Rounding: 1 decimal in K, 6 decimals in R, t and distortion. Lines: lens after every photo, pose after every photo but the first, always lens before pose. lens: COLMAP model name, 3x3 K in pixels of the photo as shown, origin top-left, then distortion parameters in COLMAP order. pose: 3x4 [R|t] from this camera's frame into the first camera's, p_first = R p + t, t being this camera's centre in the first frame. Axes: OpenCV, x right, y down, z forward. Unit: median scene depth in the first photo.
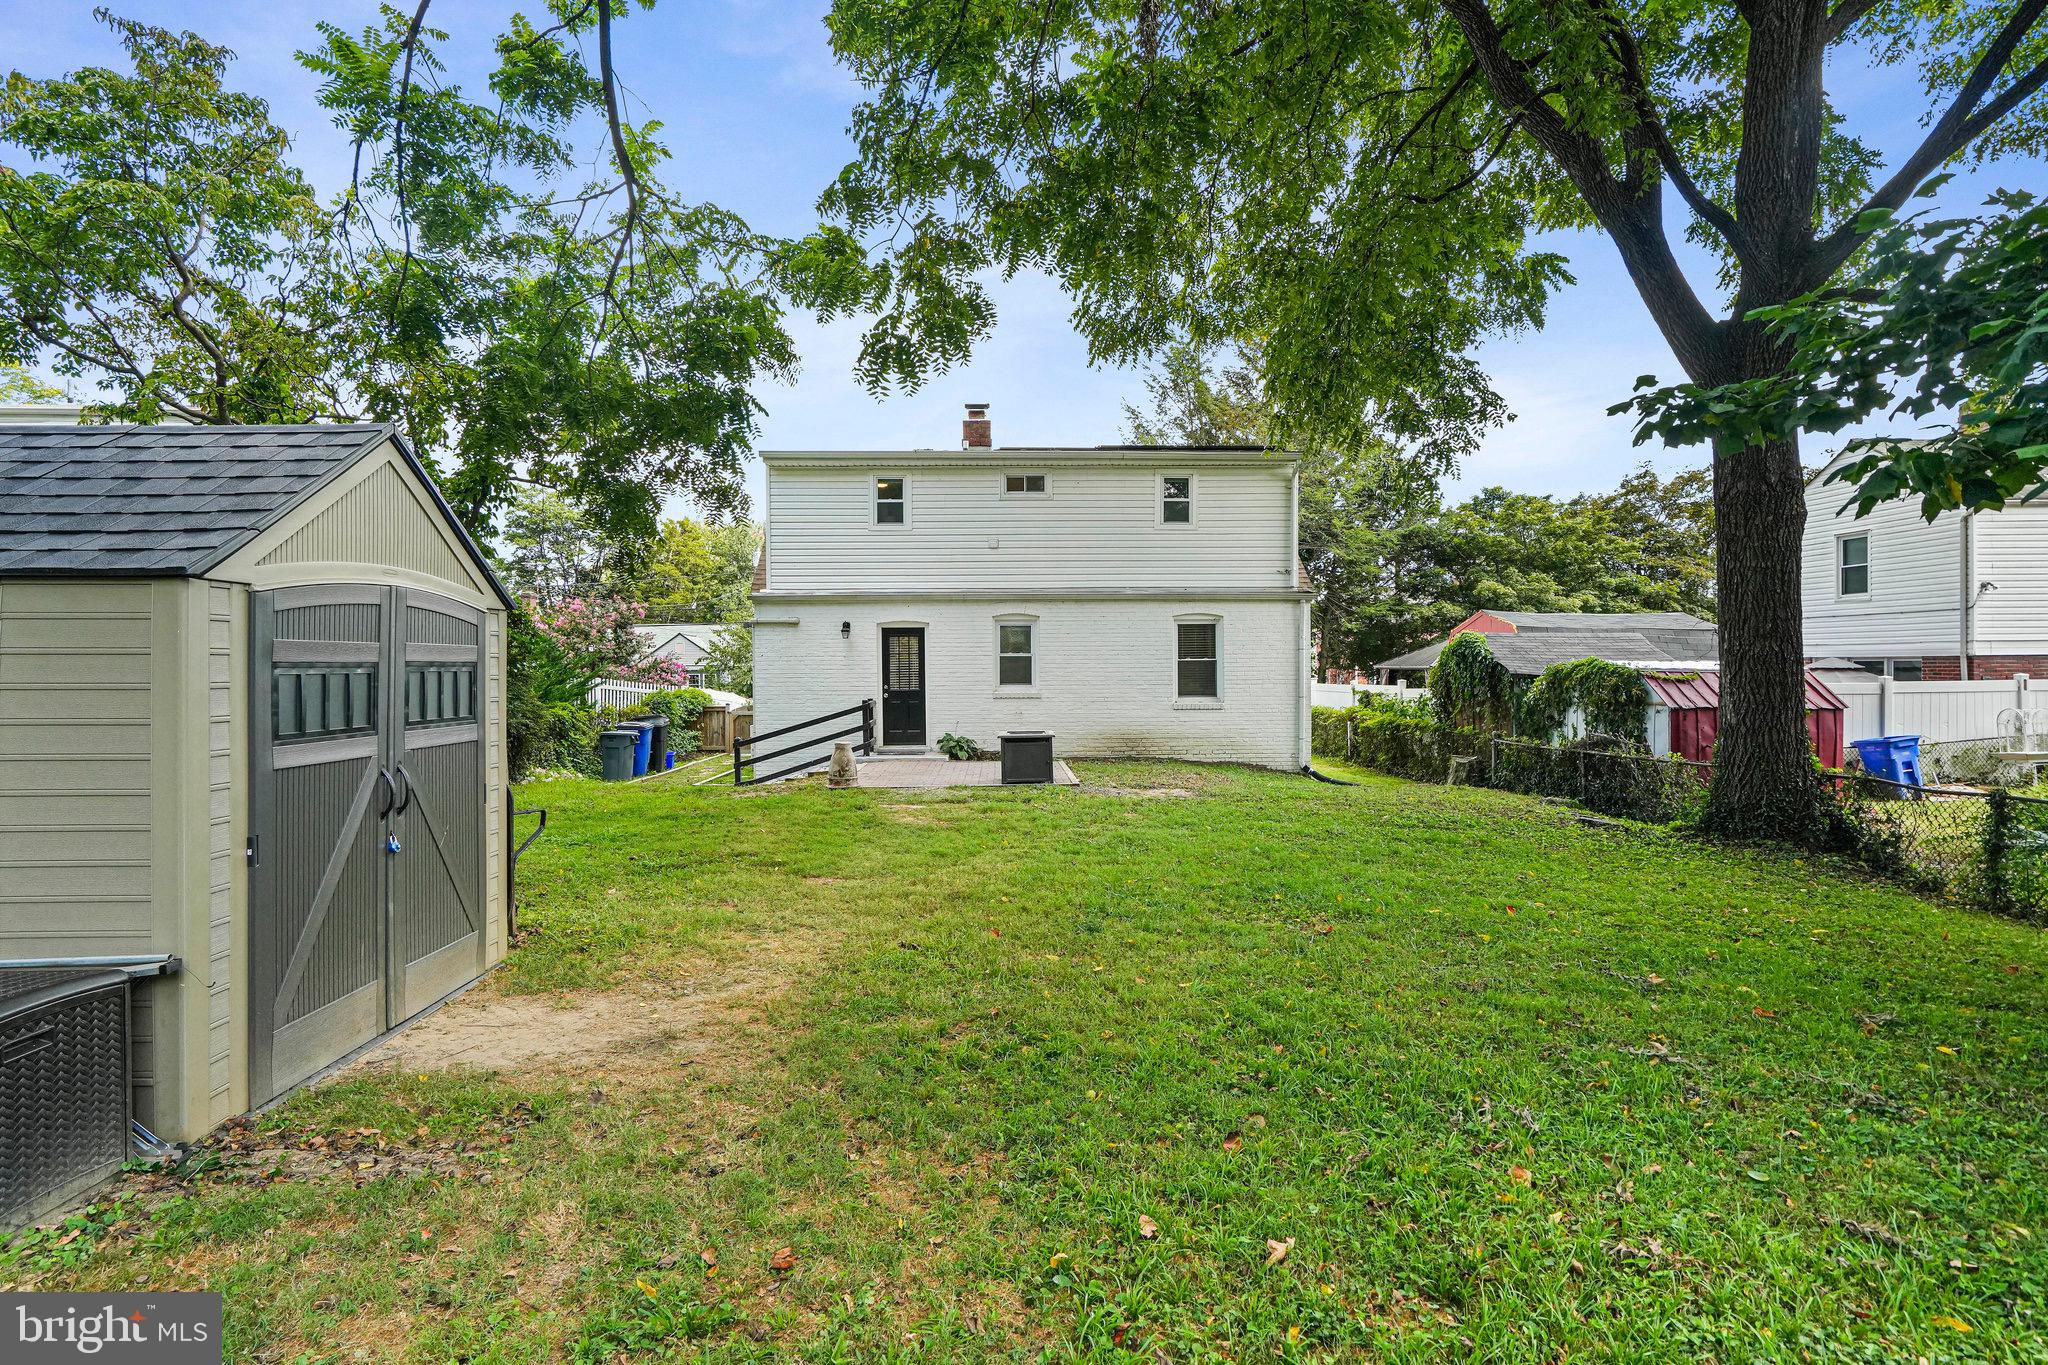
lens RADIAL K [[1089.0, 0, 1005.1], [0, 1089.0, 676.3], [0, 0, 1]] dist [-0.001258, 0.000752]
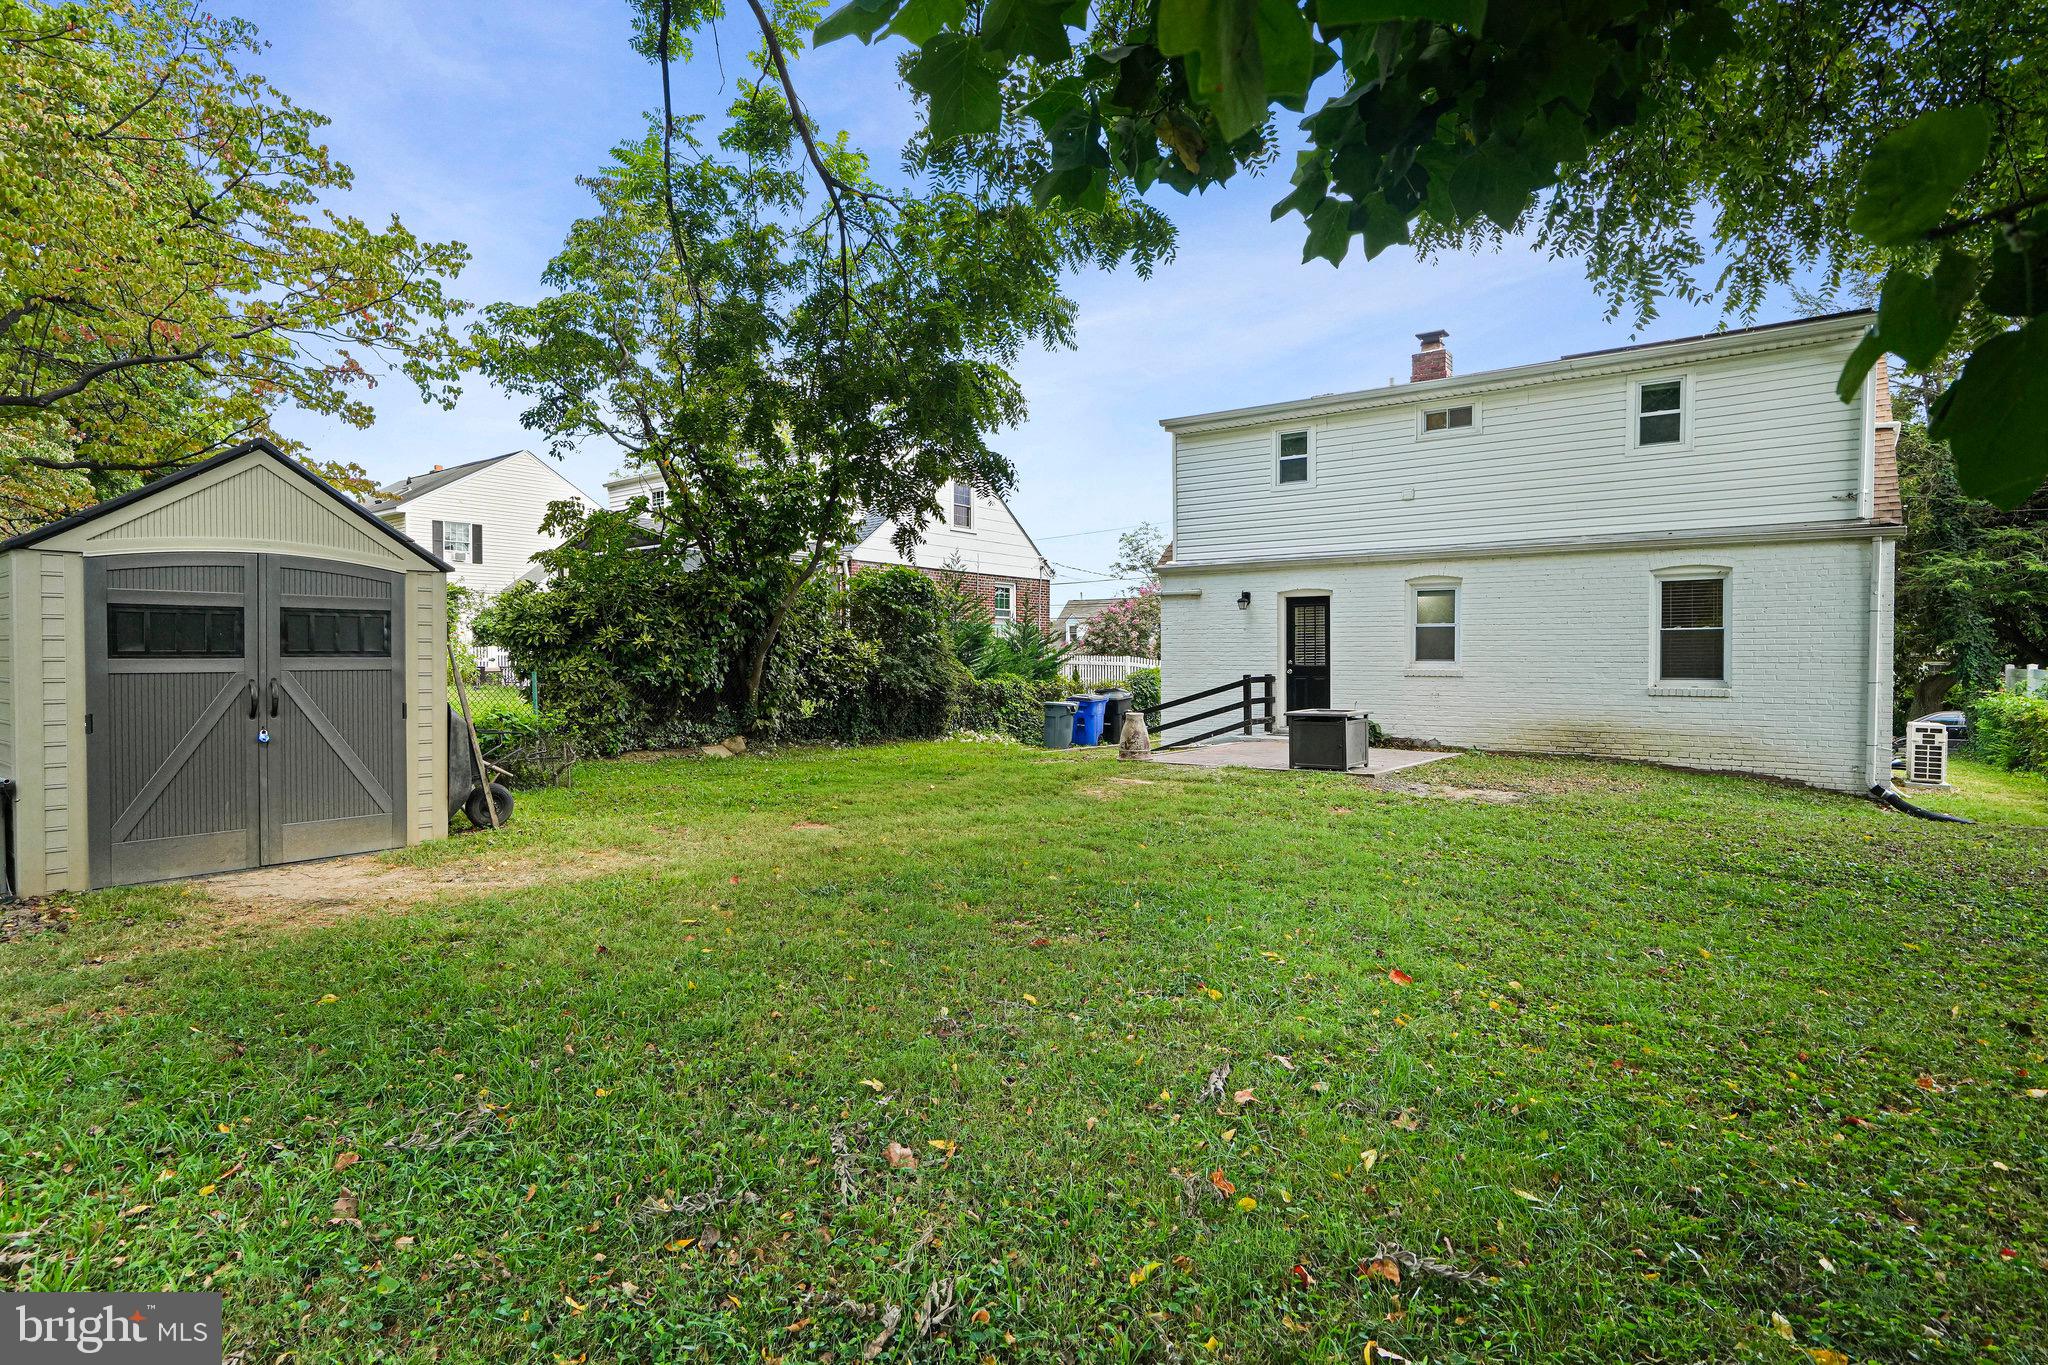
lens RADIAL K [[1089.0, 0, 1019.4], [0, 1089.0, 676.9], [0, 0, 1]] dist [-0.001258, 0.000752]
pose [[0.768655, 0.017260, -0.639430, 0.301206], [-0.012430, 0.999850, 0.012047, 0.014051], [0.639542, -0.001312, 0.768755, 0.153093]]
